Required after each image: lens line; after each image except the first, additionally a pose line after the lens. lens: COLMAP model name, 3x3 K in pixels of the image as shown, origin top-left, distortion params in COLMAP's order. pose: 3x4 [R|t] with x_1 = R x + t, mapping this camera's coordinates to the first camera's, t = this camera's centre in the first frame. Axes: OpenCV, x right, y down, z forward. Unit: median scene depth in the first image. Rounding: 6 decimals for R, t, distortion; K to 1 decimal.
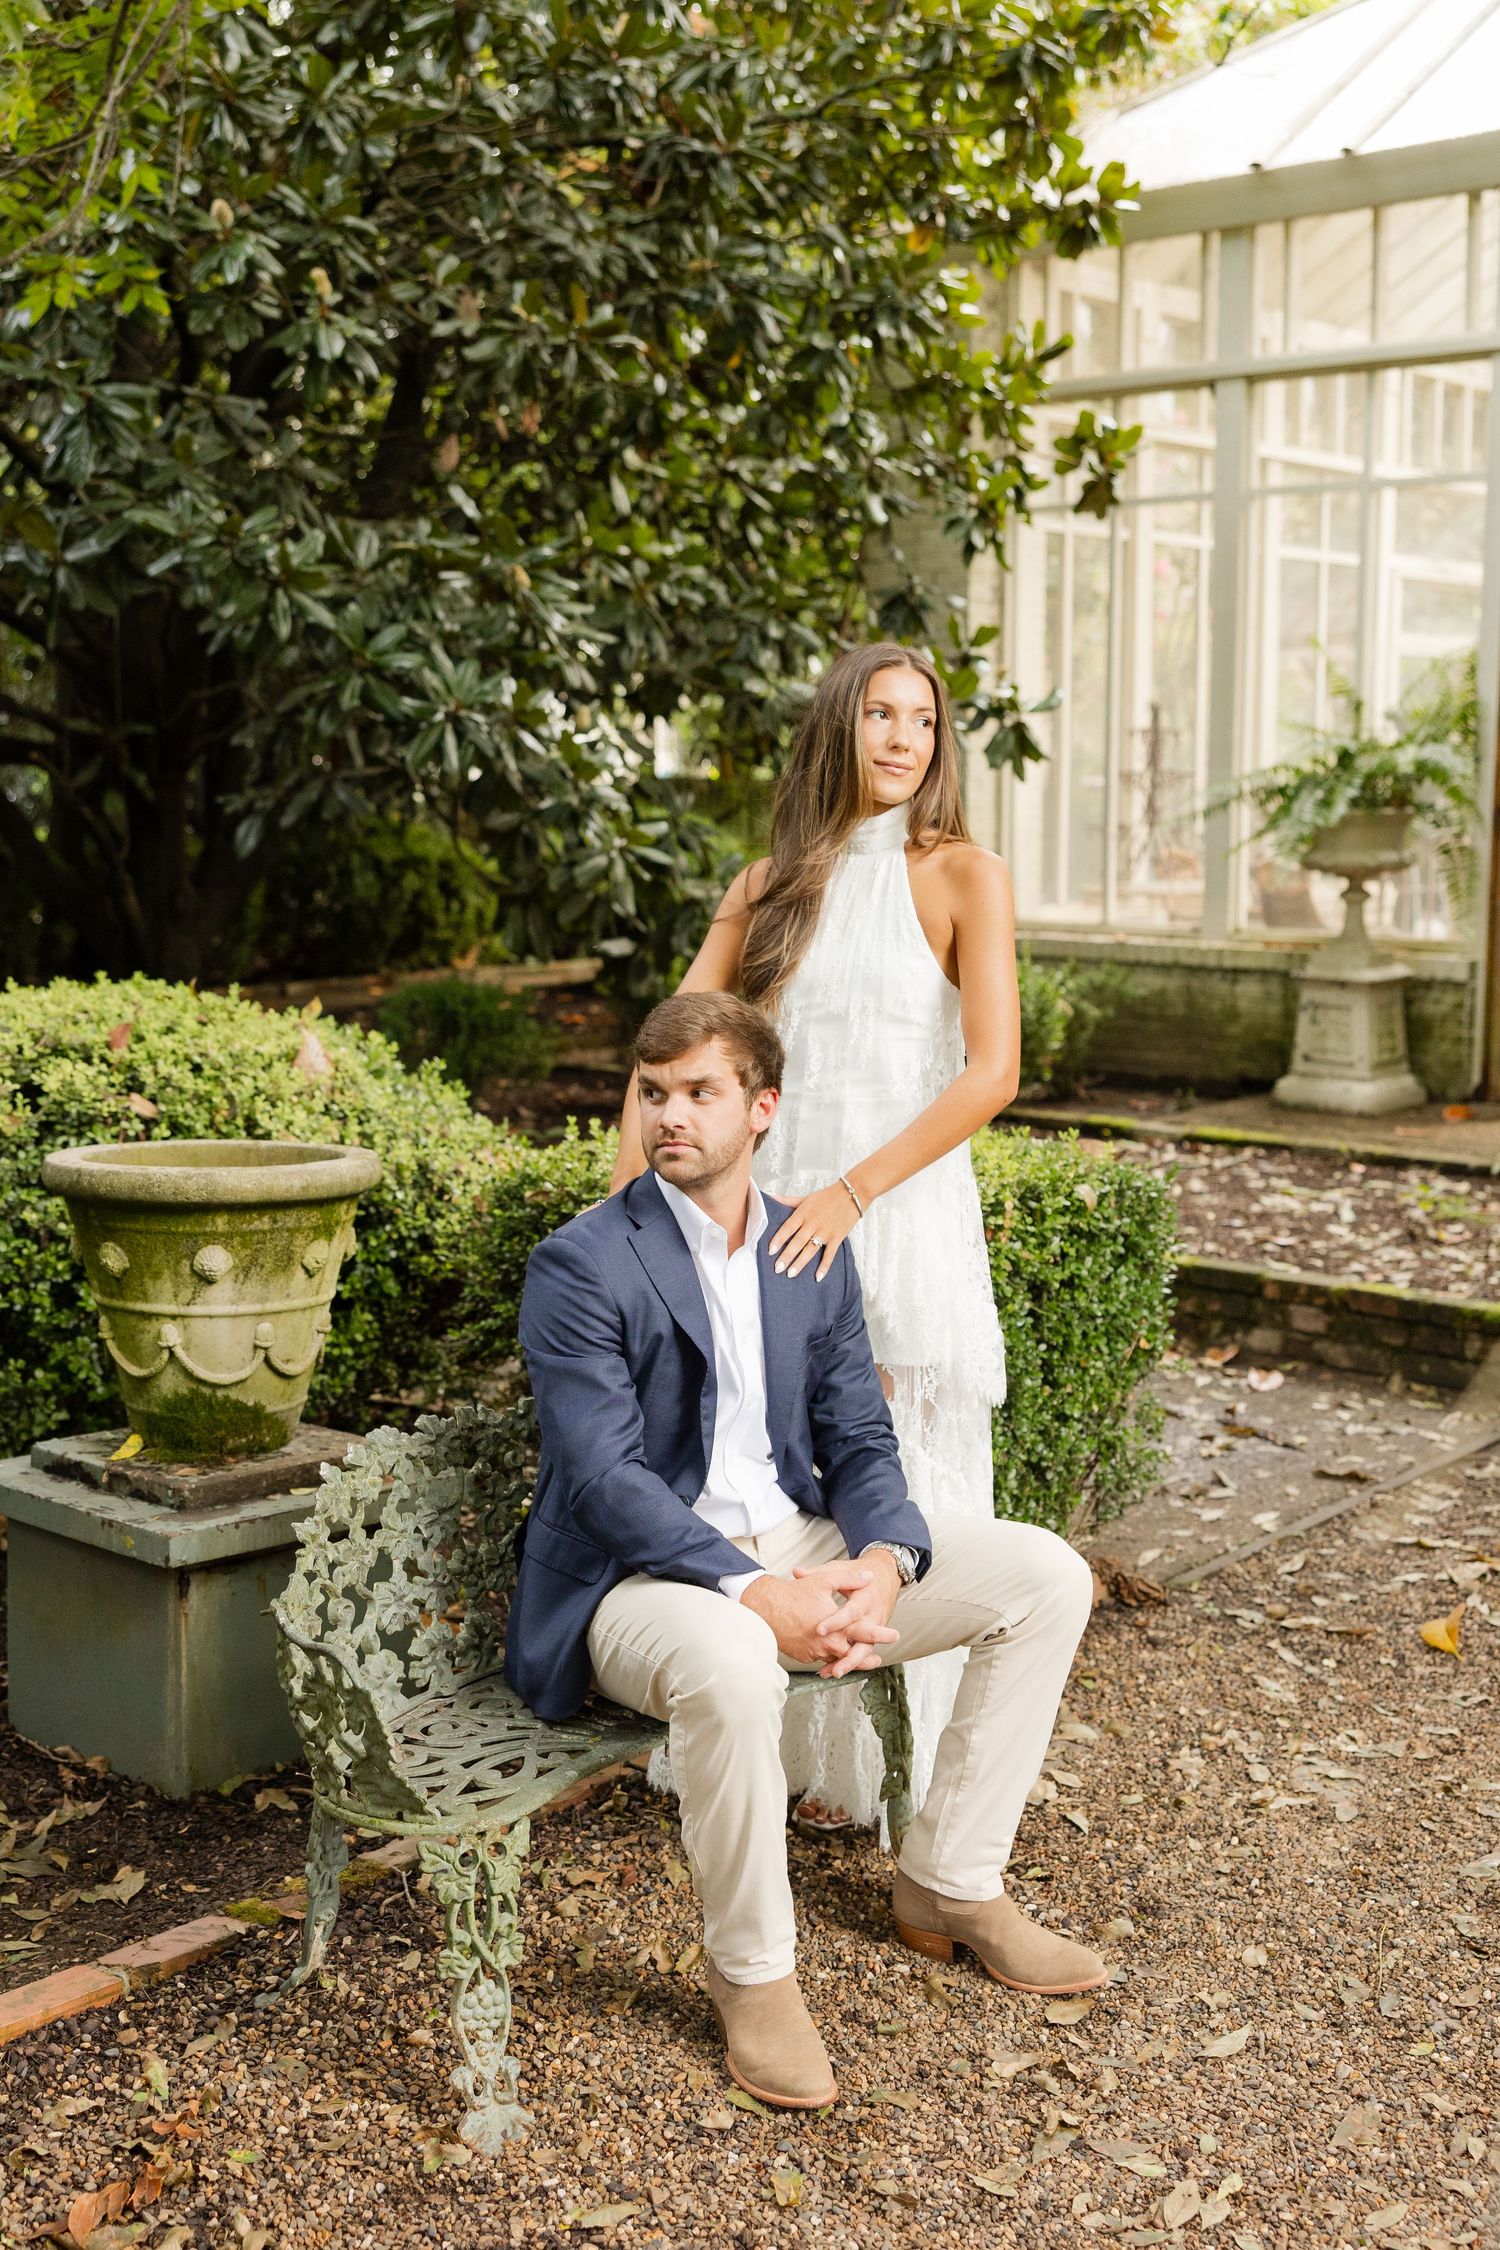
lens RADIAL K [[2560.4, 0, 738.3], [0, 2560.4, 1138.5], [0, 0, 1]] dist [0.014612, 0.000000]
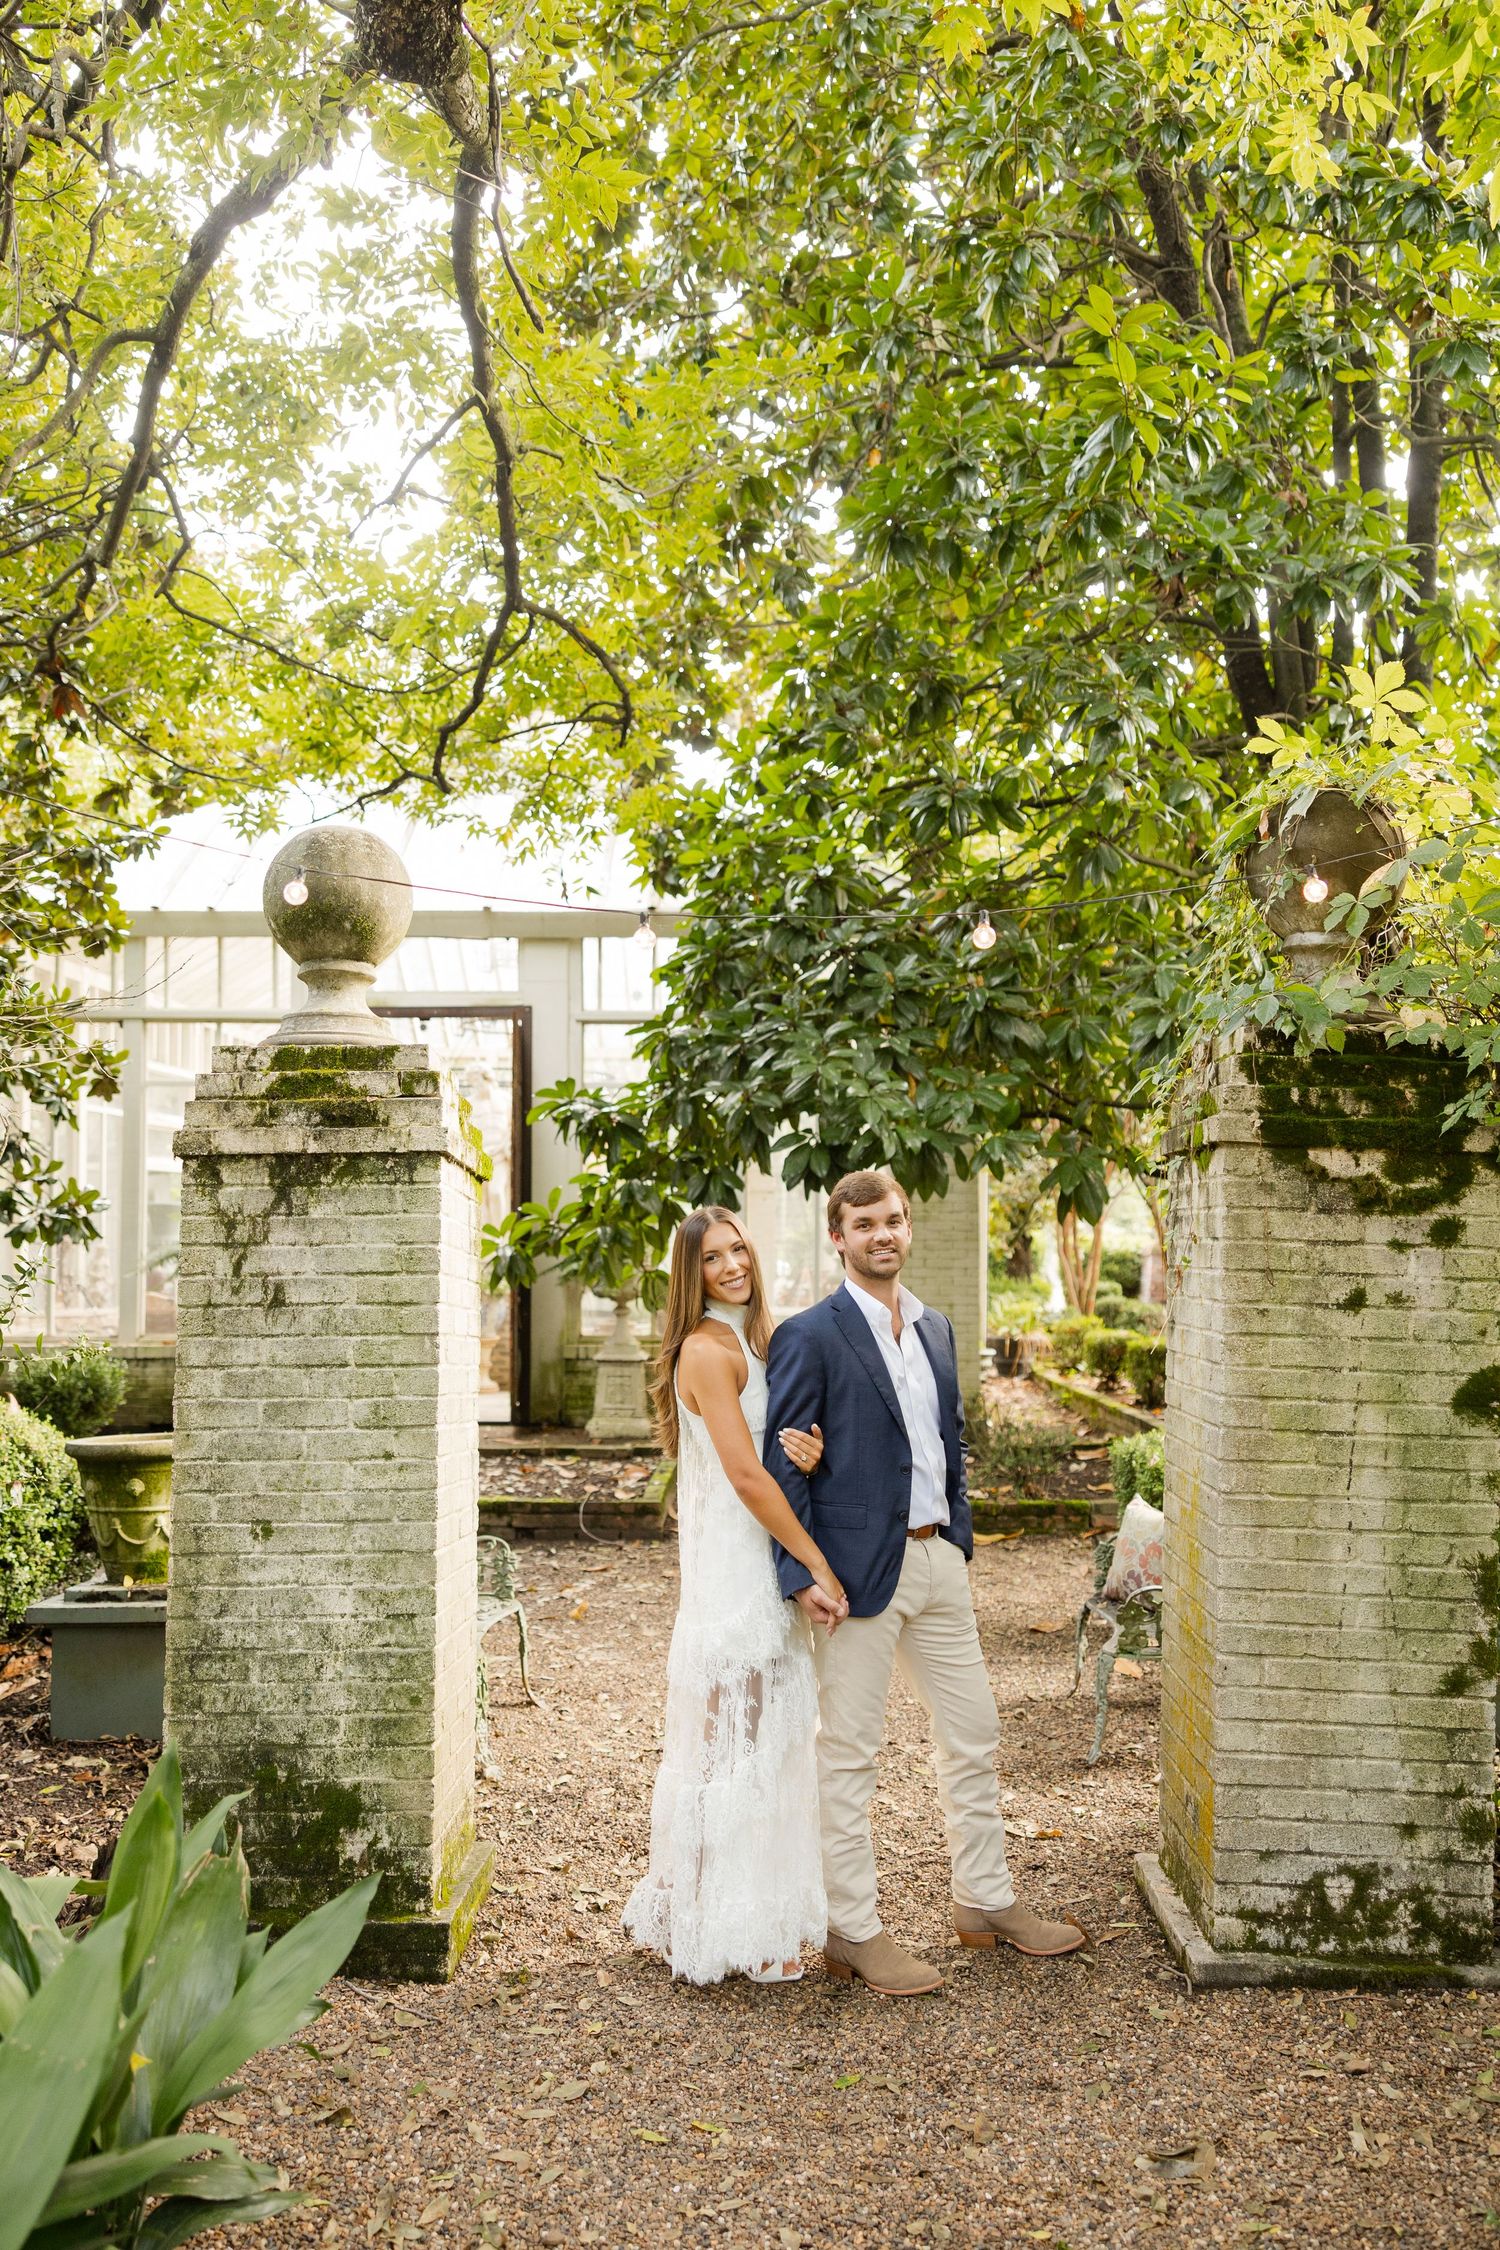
lens RADIAL K [[1824.9, 0, 738.9], [0, 1824.9, 1123.0], [0, 0, 1]] dist [0.002131, 0.017105]
pose [[0.762952, 0.034424, 0.645538, -0.319511], [0.095183, 0.981716, -0.164846, 0.018260], [-0.639410, 0.187214, 0.745725, -0.191057]]
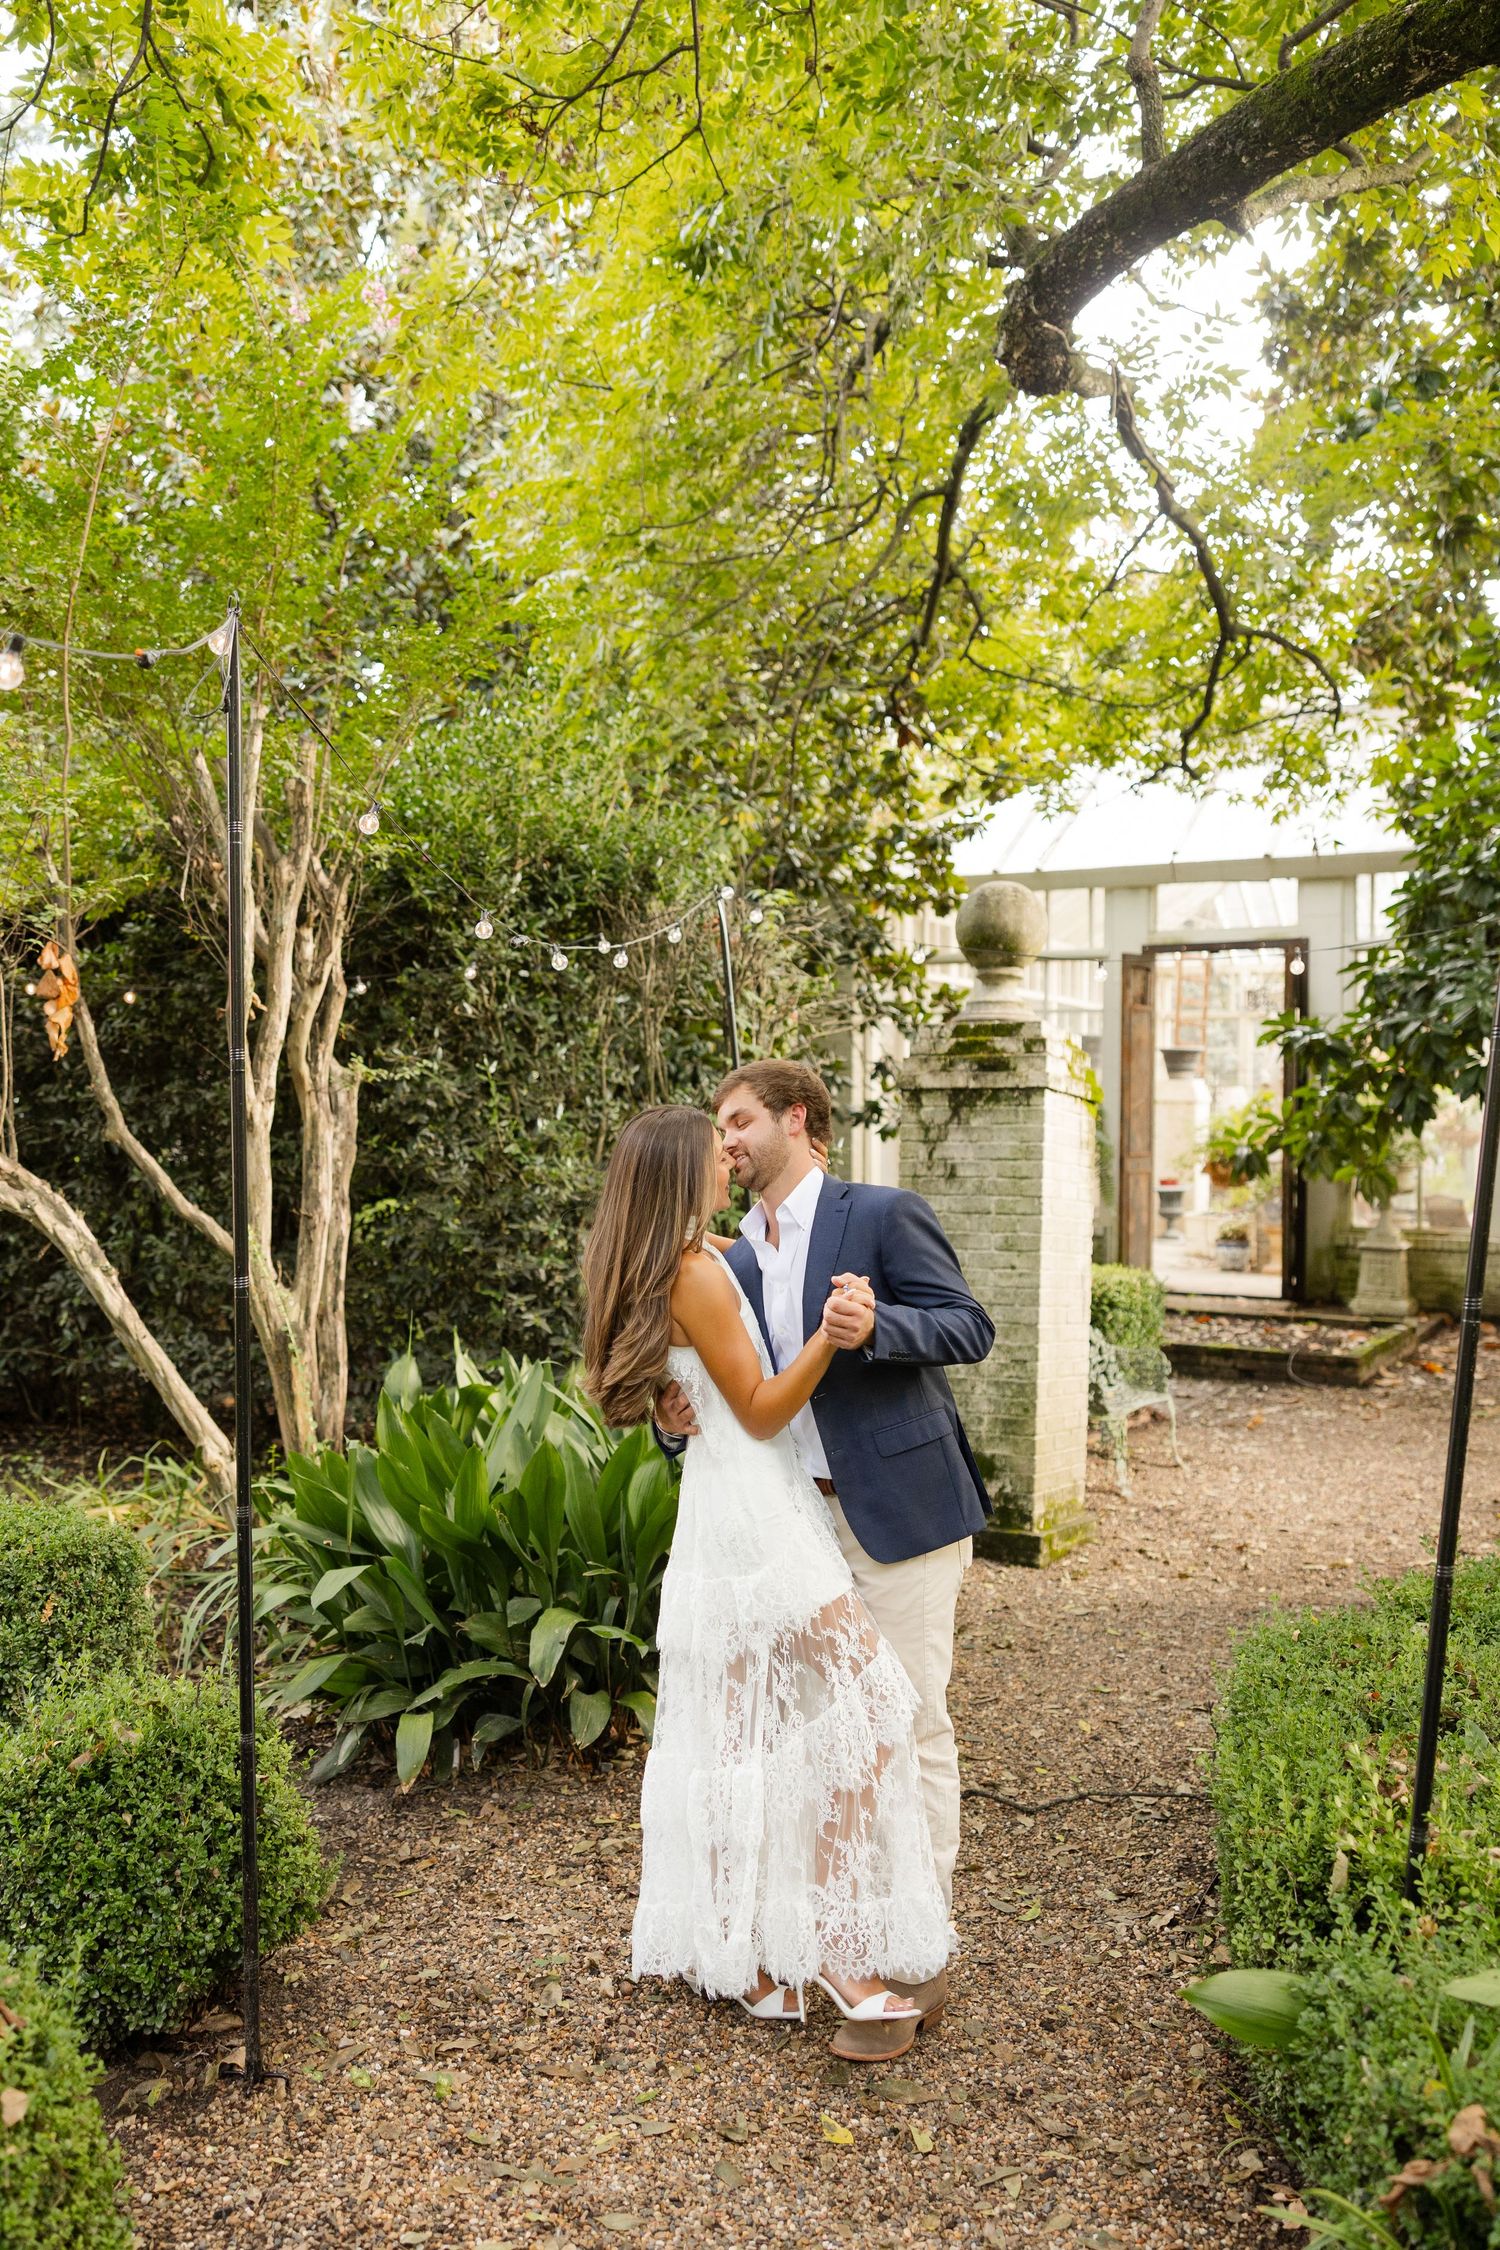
lens RADIAL K [[1824.9, 0, 712.7], [0, 1824.9, 1161.3], [0, 0, 1]] dist [0.002131, 0.017105]
pose [[0.981380, 0.004935, 0.192013, -0.358518], [0.018207, 0.992779, -0.118570, 0.057930], [-0.191211, 0.119858, 0.974203, -0.488661]]
